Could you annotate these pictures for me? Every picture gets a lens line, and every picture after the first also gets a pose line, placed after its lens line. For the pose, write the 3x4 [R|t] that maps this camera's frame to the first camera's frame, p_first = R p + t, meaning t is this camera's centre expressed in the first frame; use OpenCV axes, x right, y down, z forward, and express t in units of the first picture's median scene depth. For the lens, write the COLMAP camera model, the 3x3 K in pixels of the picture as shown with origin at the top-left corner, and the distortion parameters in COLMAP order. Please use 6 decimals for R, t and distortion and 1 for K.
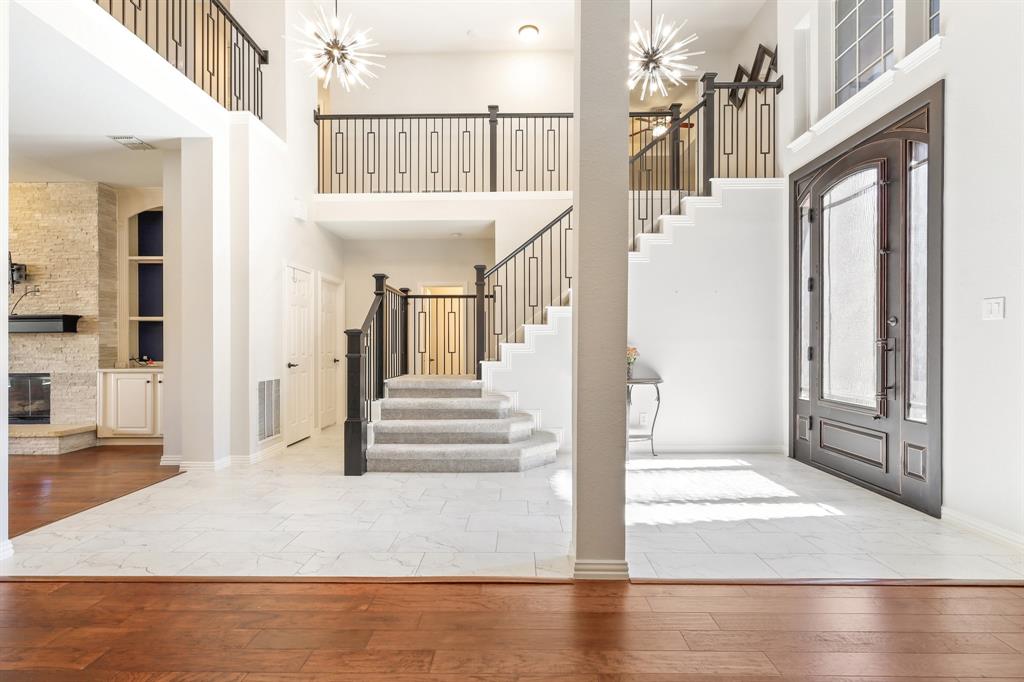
lens RADIAL K [[486.8, 0, 510.2], [0, 486.8, 344.8], [0, 0, 1]] dist [-0.003405, 0.000593]
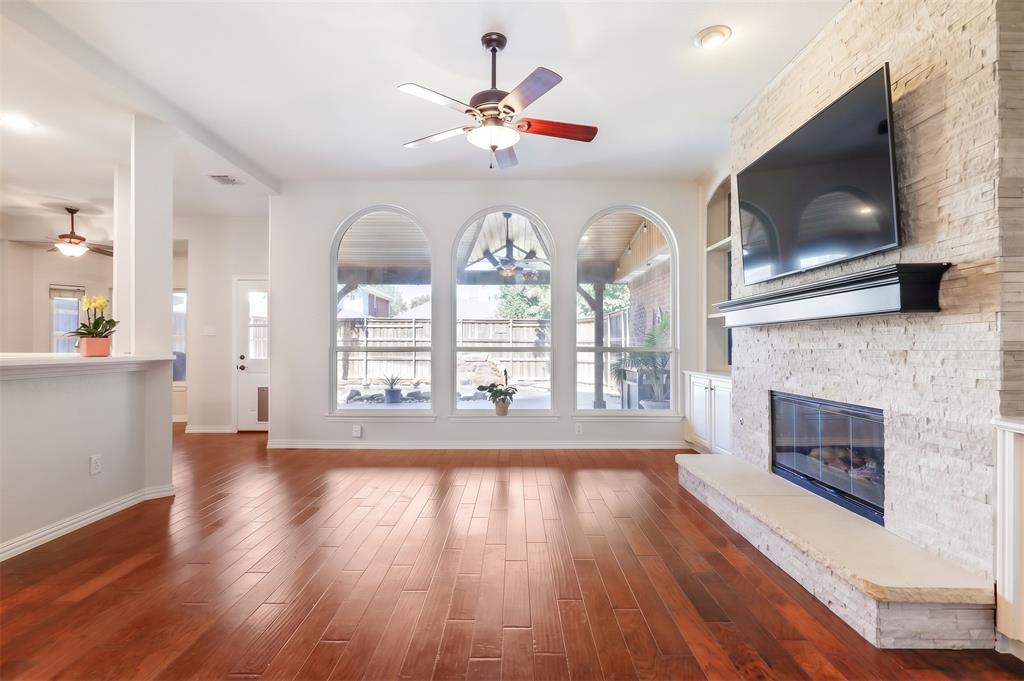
lens RADIAL K [[486.8, 0, 514.6], [0, 486.8, 344.3], [0, 0, 1]] dist [-0.003405, 0.000593]
pose [[0.023138, -0.005284, -0.999718, -0.552247], [-0.003292, 0.999980, -0.005361, 0.004098], [0.999727, 0.003415, 0.023120, 0.696953]]
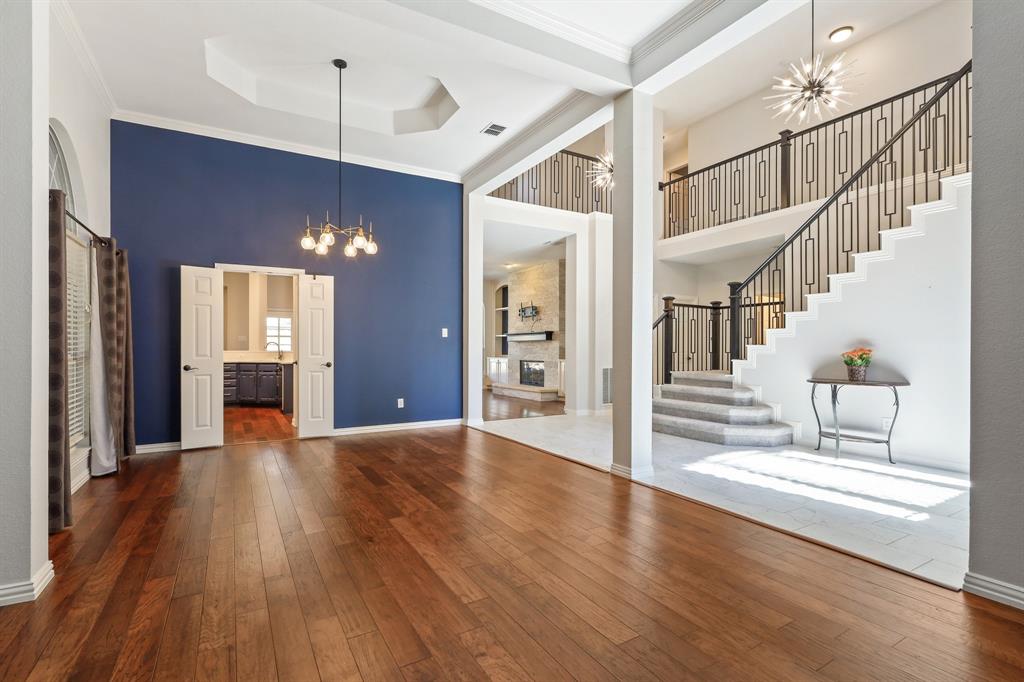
lens RADIAL K [[486.8, 0, 513.9], [0, 486.8, 349.1], [0, 0, 1]] dist [-0.003405, 0.000593]
pose [[0.506021, 0.002833, -0.862516, 0.723488], [-0.006021, 0.999982, -0.000248, 0.011376], [0.862500, 0.005319, 0.506029, -0.105696]]
